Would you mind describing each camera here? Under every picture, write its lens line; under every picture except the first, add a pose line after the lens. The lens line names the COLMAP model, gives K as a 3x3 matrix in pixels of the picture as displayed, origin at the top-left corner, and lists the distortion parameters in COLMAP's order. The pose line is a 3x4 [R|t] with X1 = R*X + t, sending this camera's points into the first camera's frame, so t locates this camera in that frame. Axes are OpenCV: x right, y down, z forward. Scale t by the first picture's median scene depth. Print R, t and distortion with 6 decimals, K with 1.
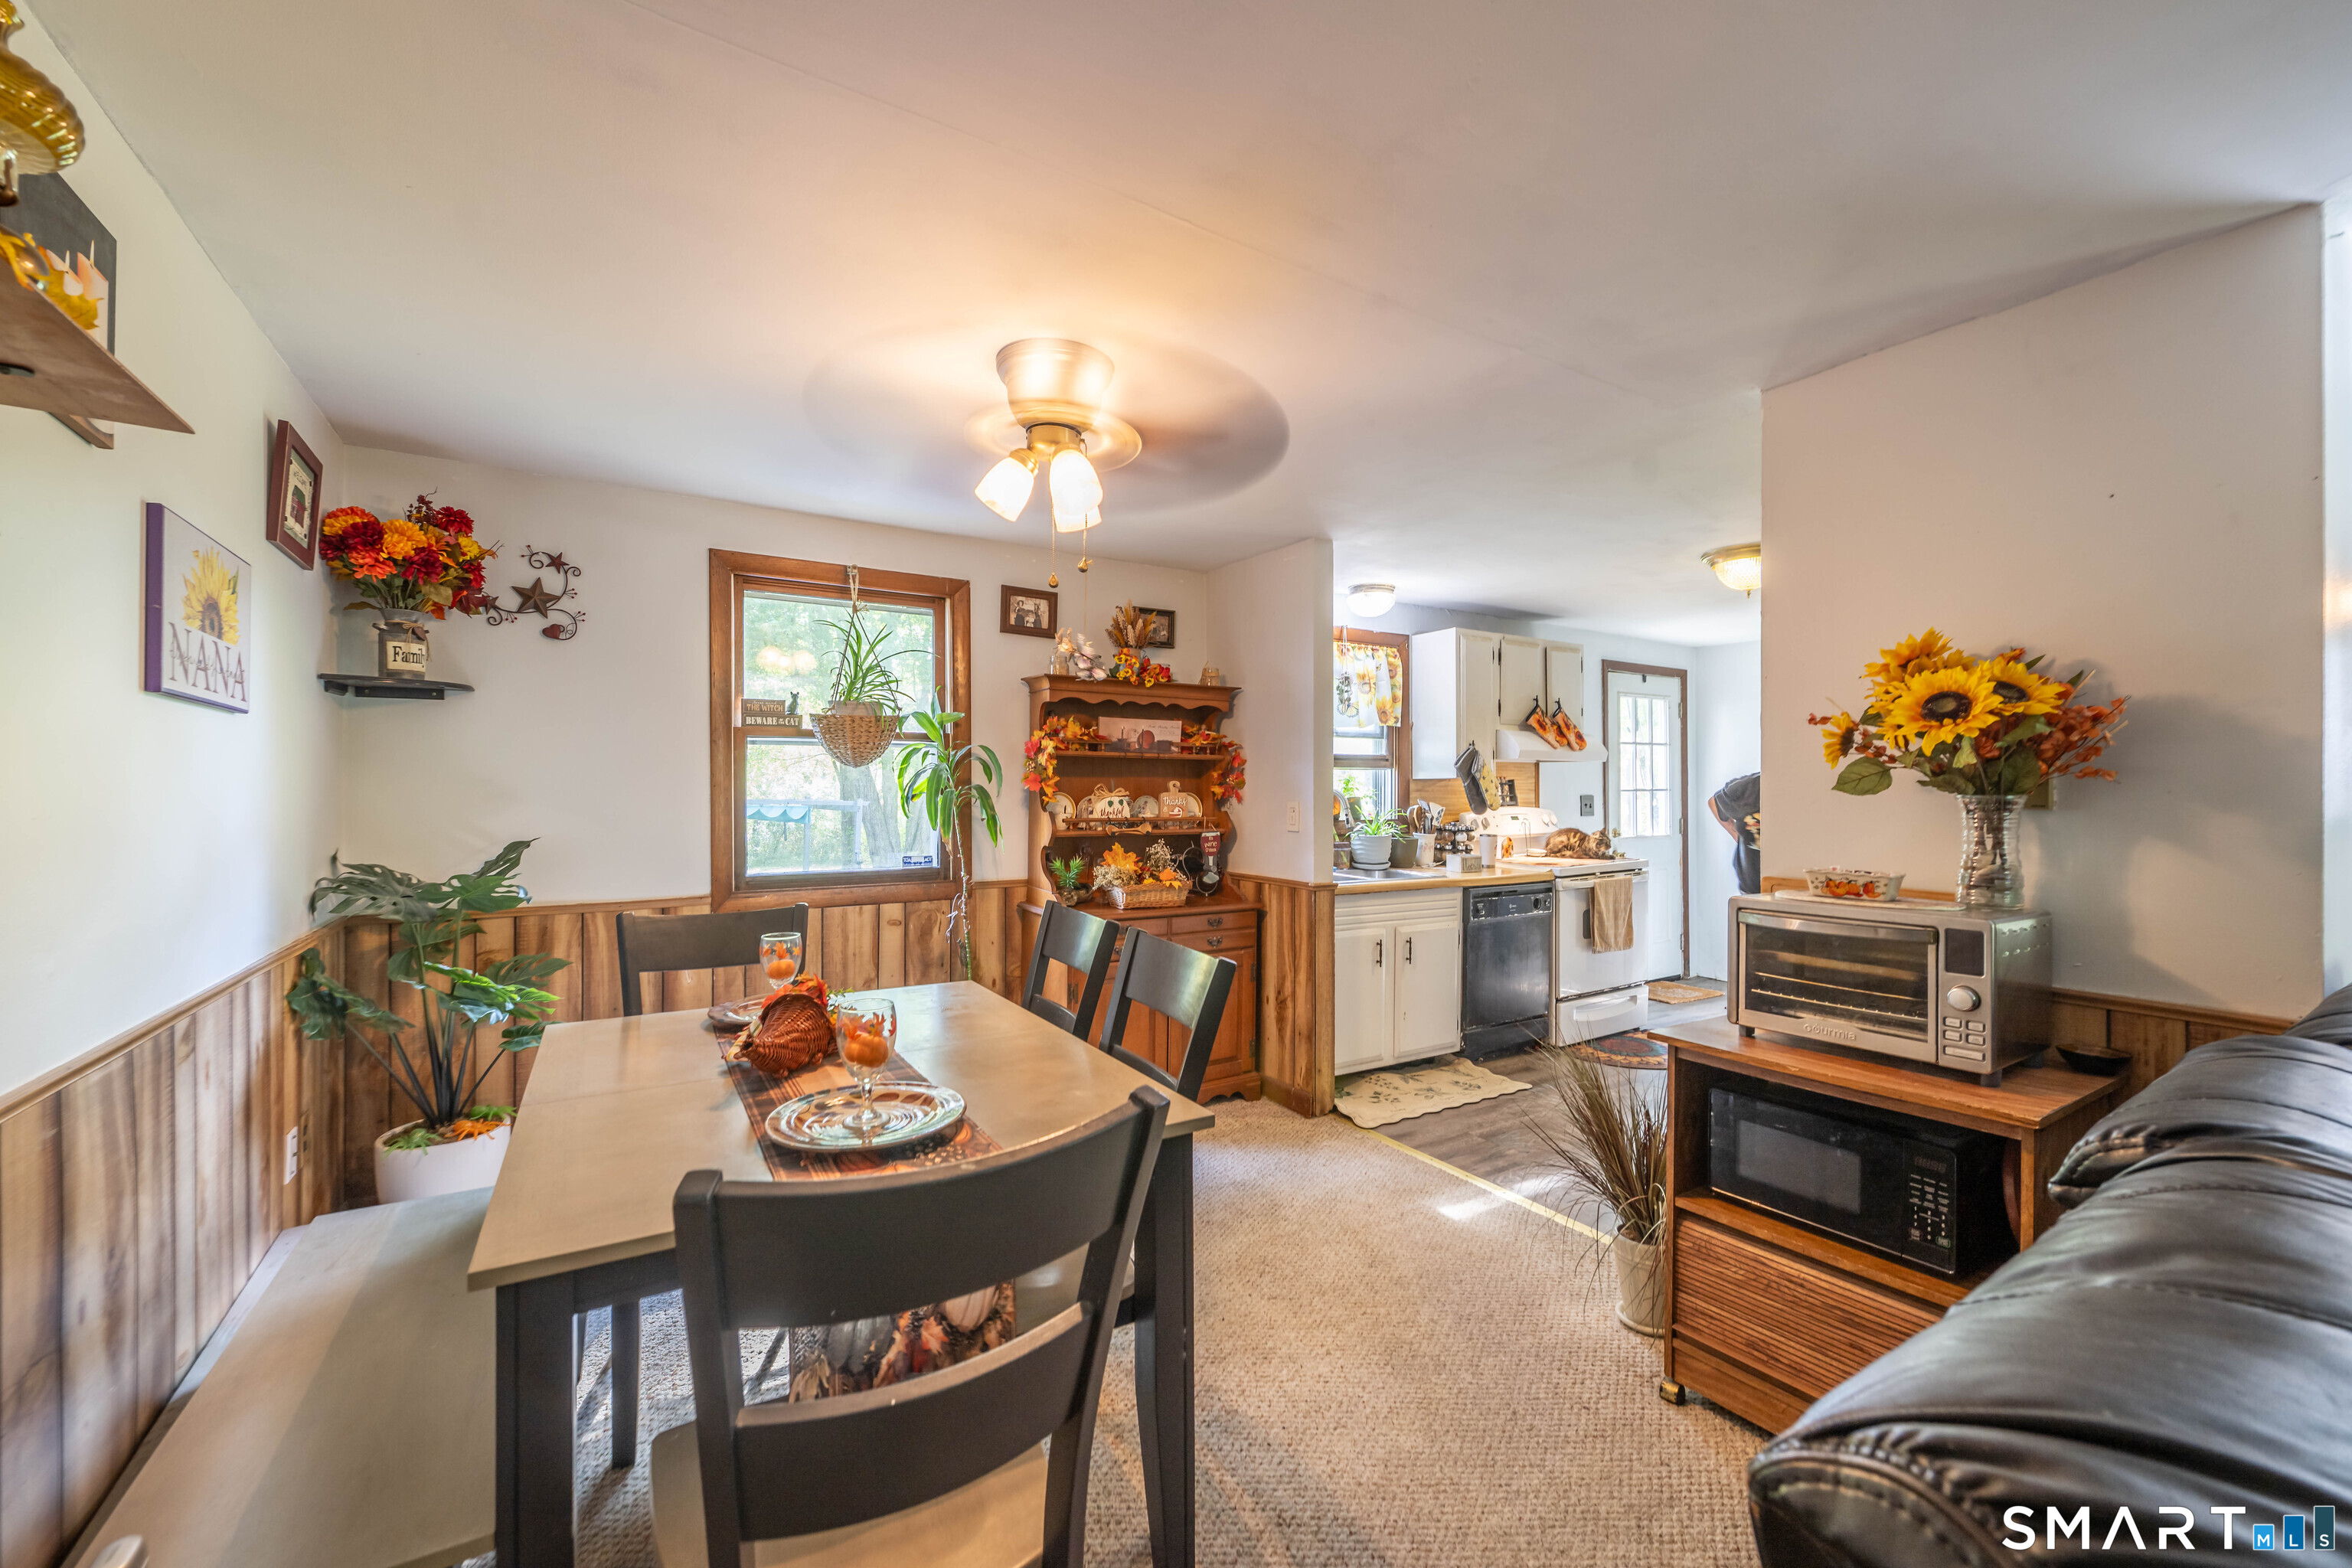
lens RADIAL K [[918.4, 0, 1176.0], [0, 918.4, 784.0], [0, 0, 1]] dist [-0.000402, -0.000020]
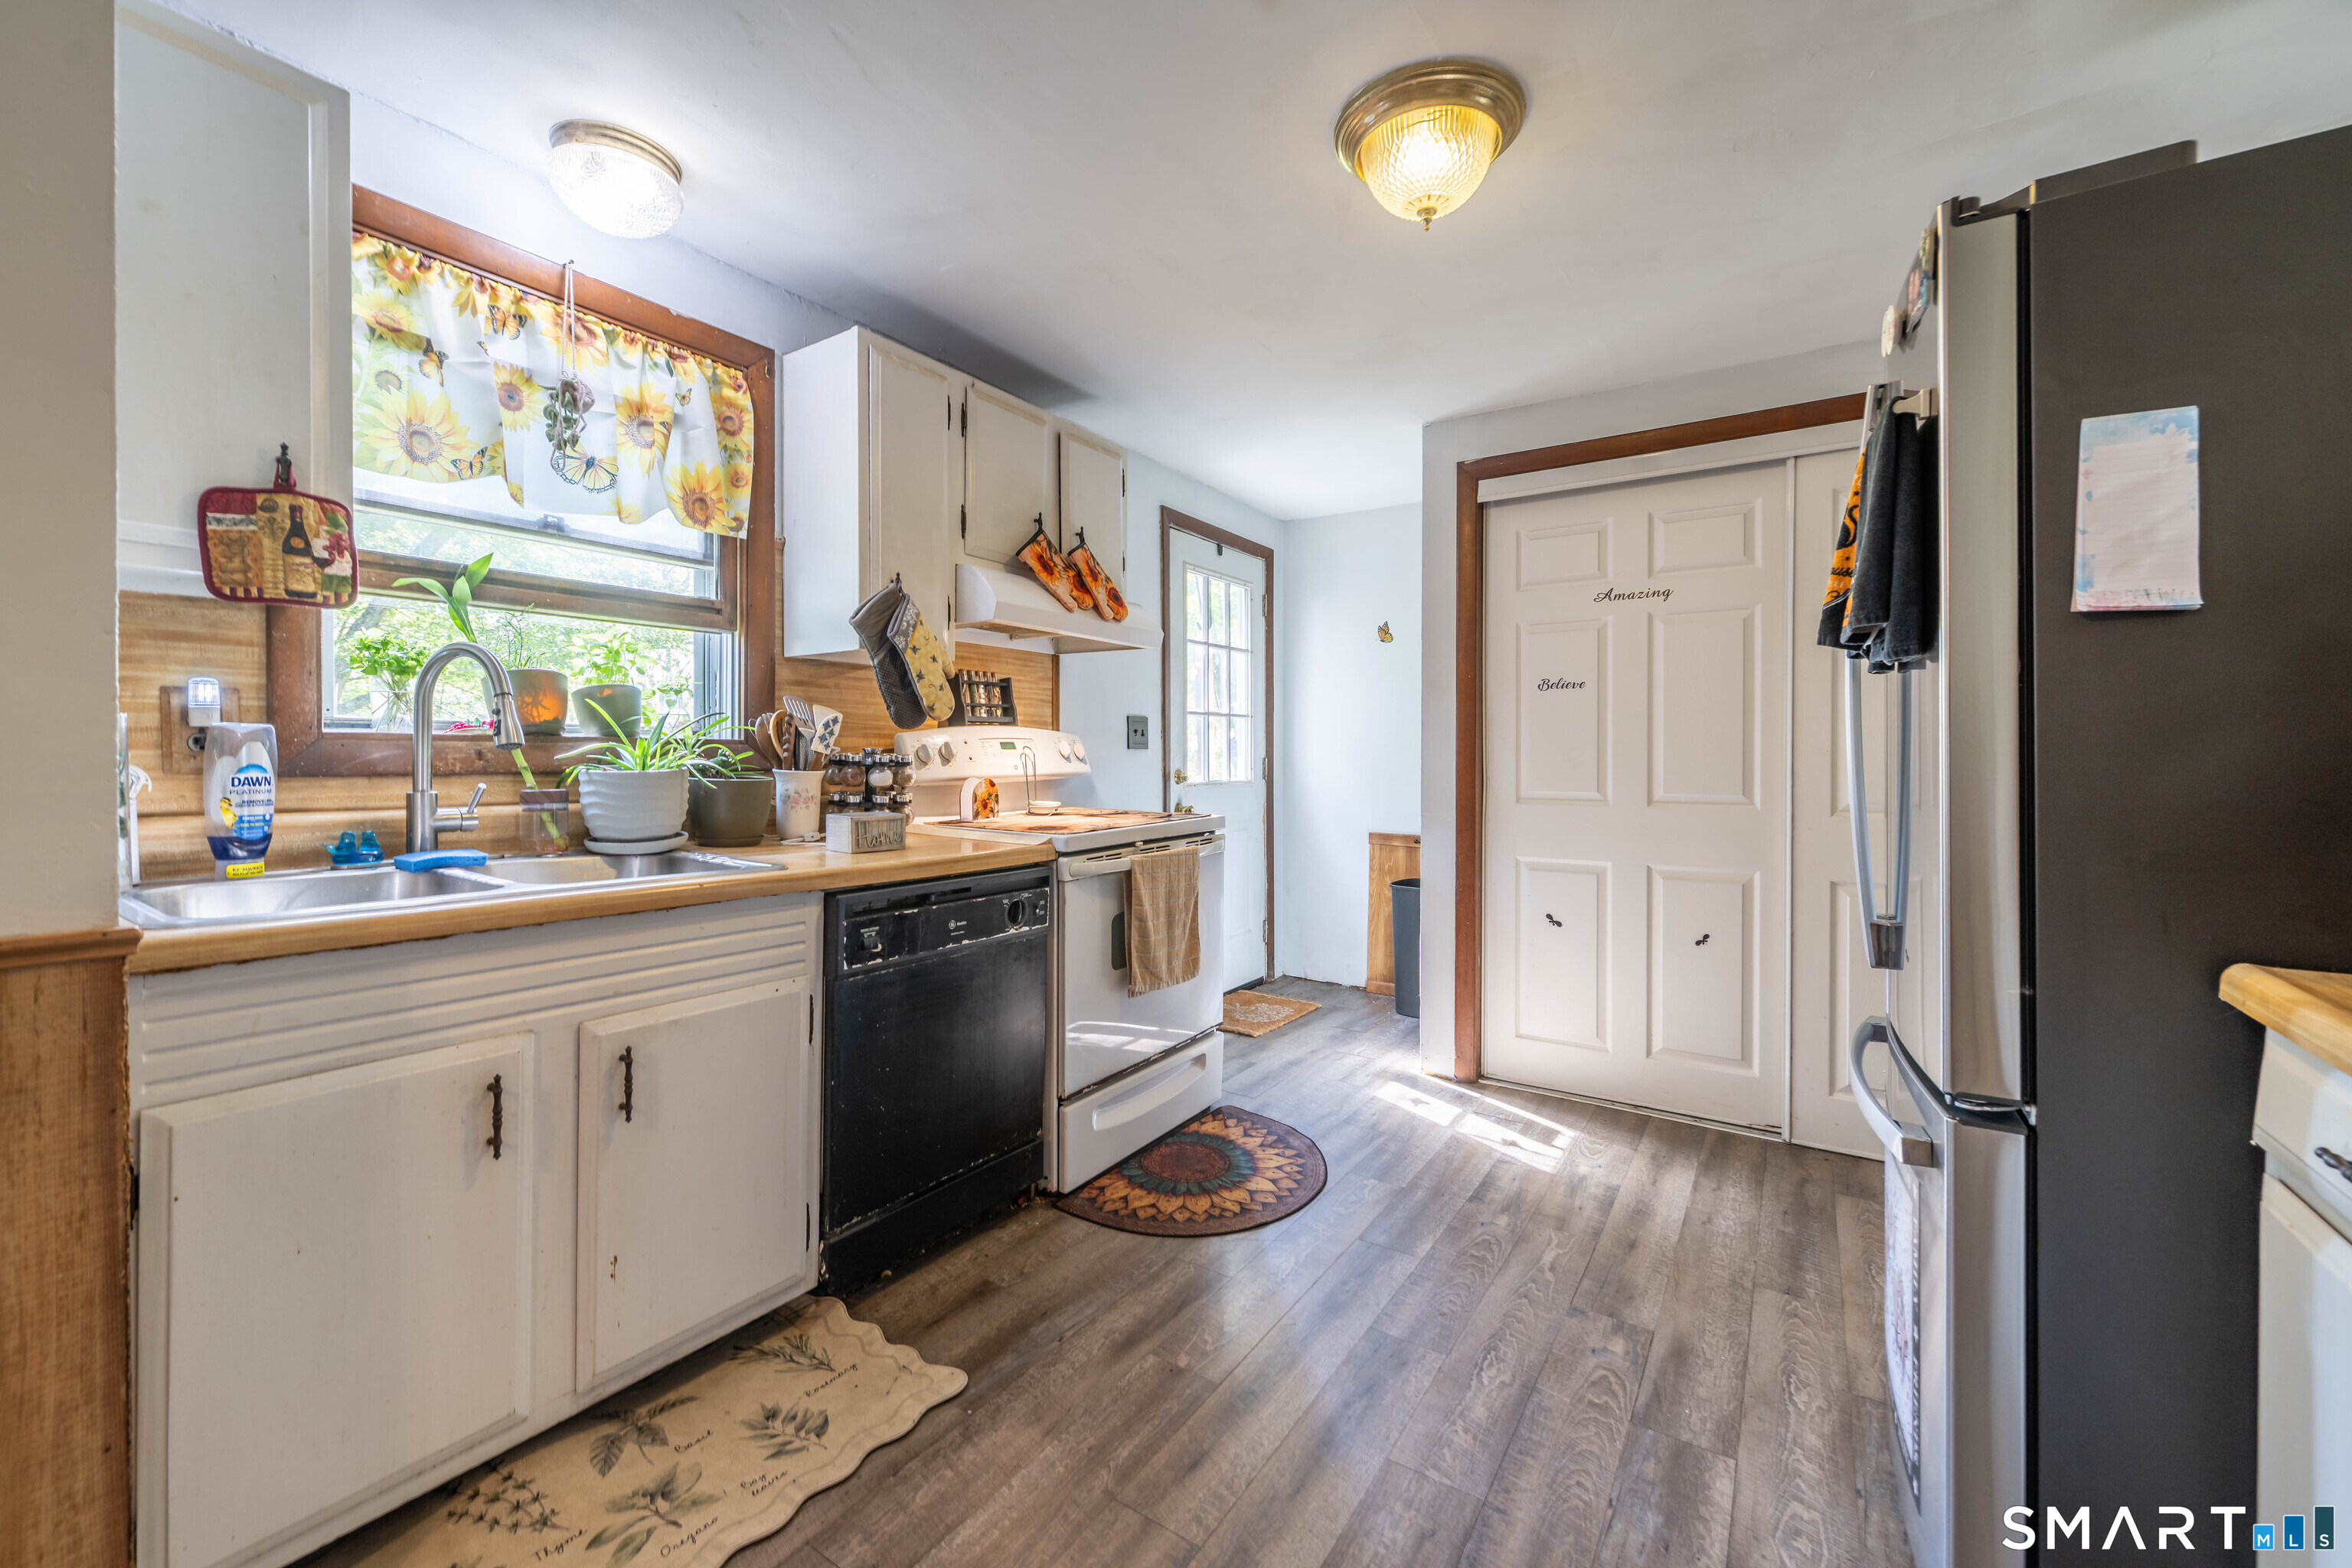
lens RADIAL K [[983.6, 0, 1175.3], [0, 983.6, 755.2], [0, 0, 1]] dist [-0.000102, -0.000081]
pose [[0.910225, 0.000009, 0.414114, 0.238602], [-0.004024, 0.999953, 0.008823, 0.040859], [-0.414095, -0.009698, 0.910182, 0.466876]]
